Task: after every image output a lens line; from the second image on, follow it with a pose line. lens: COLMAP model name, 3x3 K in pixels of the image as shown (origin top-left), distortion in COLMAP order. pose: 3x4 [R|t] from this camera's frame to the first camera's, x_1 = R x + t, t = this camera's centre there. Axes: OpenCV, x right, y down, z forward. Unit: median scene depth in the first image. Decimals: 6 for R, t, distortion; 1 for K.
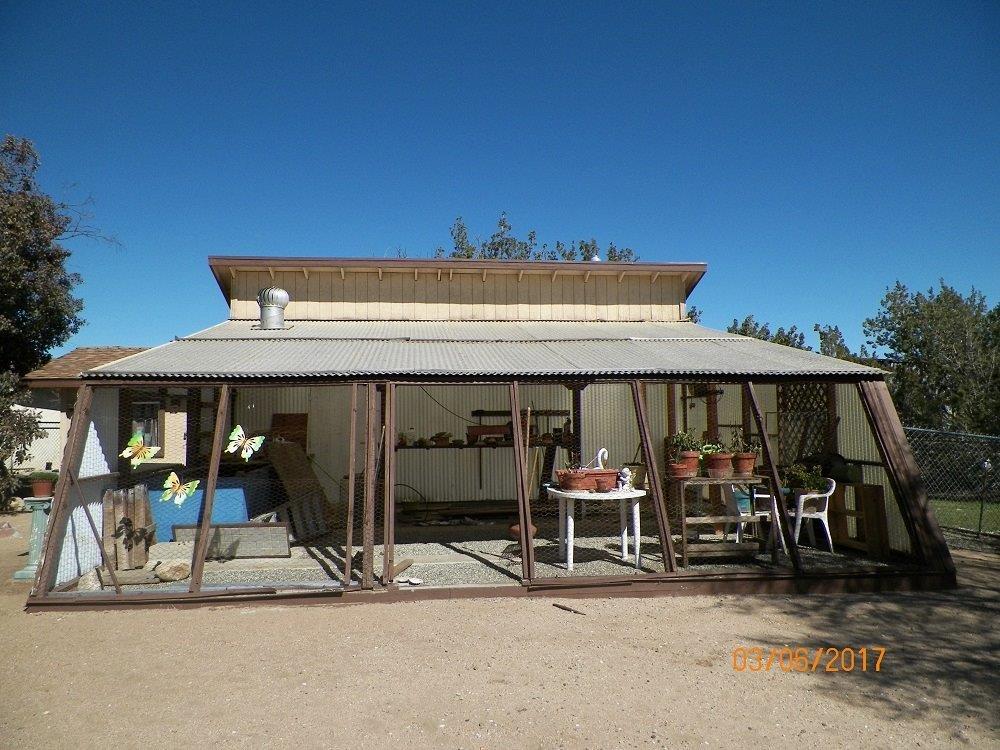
lens RADIAL K [[752.9, 0, 500.0], [0, 752.9, 372.3], [0, 0, 1]] dist [0.014379, -0.006629]
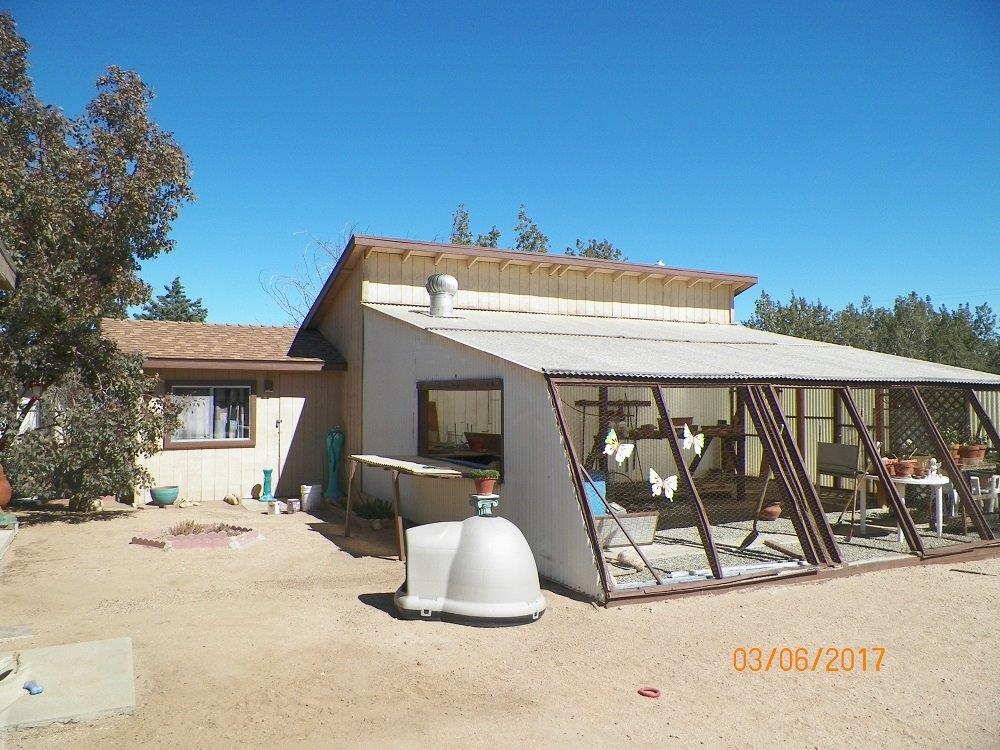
lens RADIAL K [[752.9, 0, 503.0], [0, 752.9, 376.0], [0, 0, 1]] dist [0.014379, -0.006629]
pose [[0.936753, 0.024286, 0.349148, -0.566534], [-0.036120, 0.998971, 0.027423, -0.010309], [-0.348123, -0.038300, 0.936666, 0.051905]]
